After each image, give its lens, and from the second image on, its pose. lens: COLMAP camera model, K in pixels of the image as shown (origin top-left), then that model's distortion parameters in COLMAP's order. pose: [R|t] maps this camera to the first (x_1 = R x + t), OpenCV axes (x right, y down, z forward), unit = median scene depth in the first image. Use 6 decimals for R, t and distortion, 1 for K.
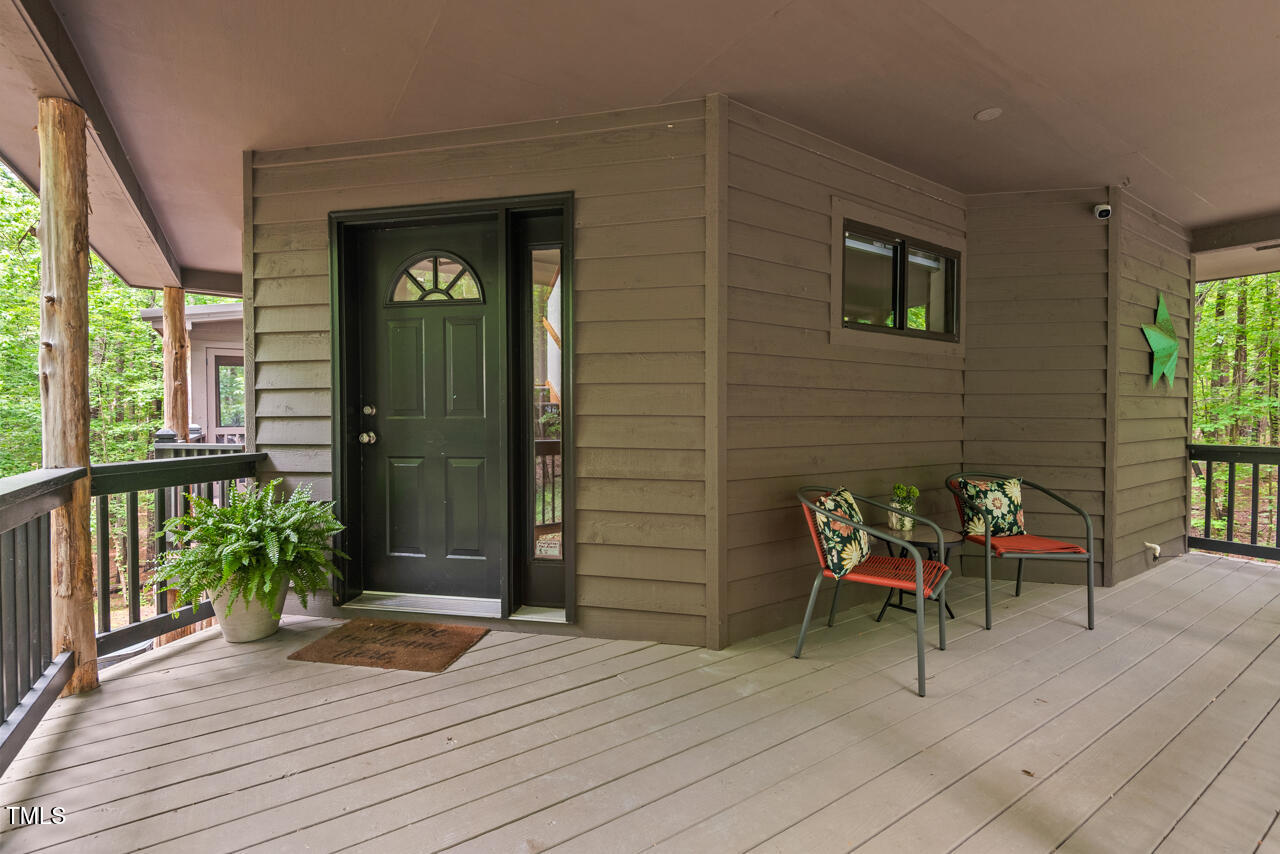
lens RADIAL K [[584.8, 0, 656.3], [0, 584.8, 427.1], [0, 0, 1]] dist [-0.011133, -0.000457]
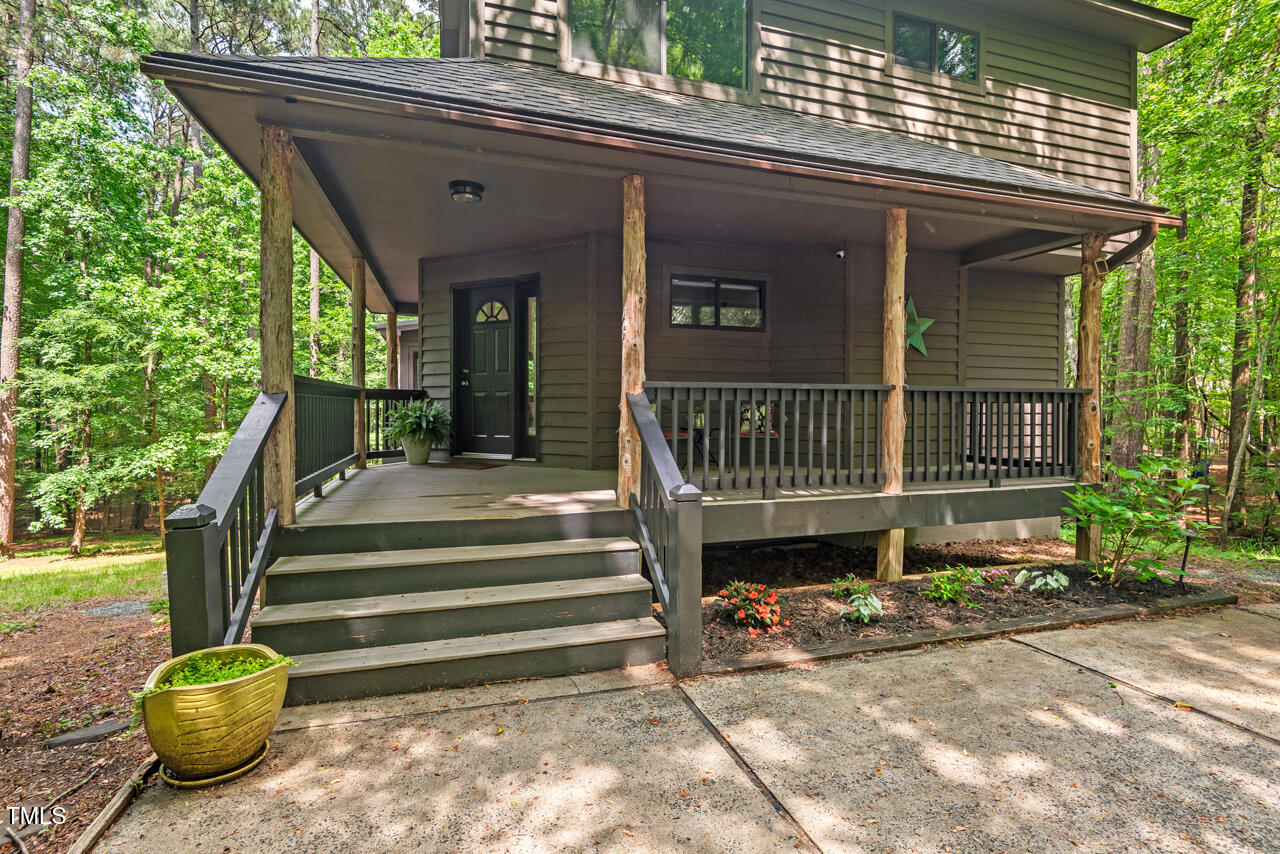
lens RADIAL K [[594.7, 0, 642.0], [0, 594.7, 409.0], [0, 0, 1]] dist [-0.000103, -0.001084]
pose [[0.957720, 0.003318, -0.287682, 0.860043], [-0.008584, 0.999818, -0.017044, 0.159333], [0.287573, 0.018793, 0.957574, -1.044643]]
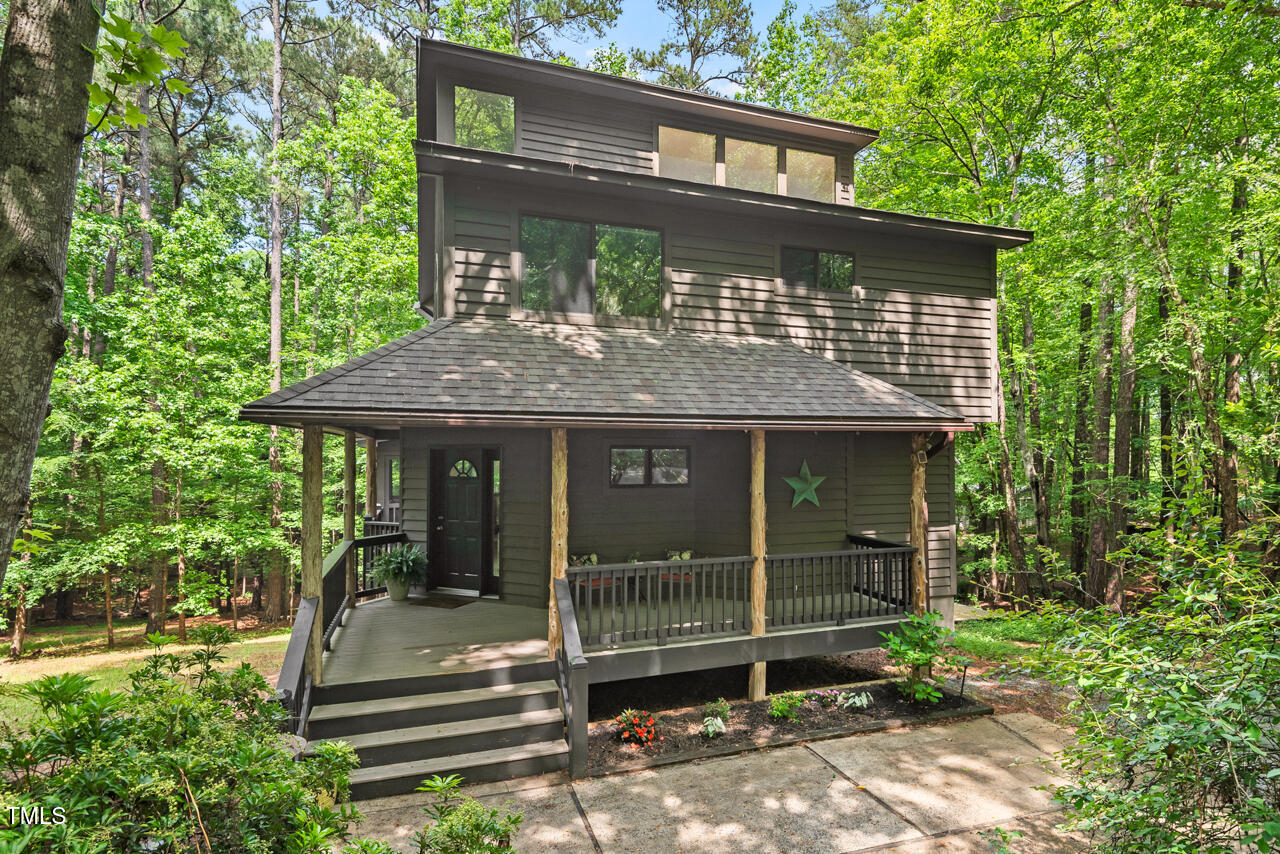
lens RADIAL K [[679.0, 0, 688.3], [0, 679.0, 444.6], [0, 0, 1]] dist [-0.003826, 0.000196]
pose [[0.973083, -0.005604, -0.230389, 1.387157], [-0.003307, 0.999262, -0.038272, -0.261519], [0.230433, 0.038004, 0.972346, -1.843850]]
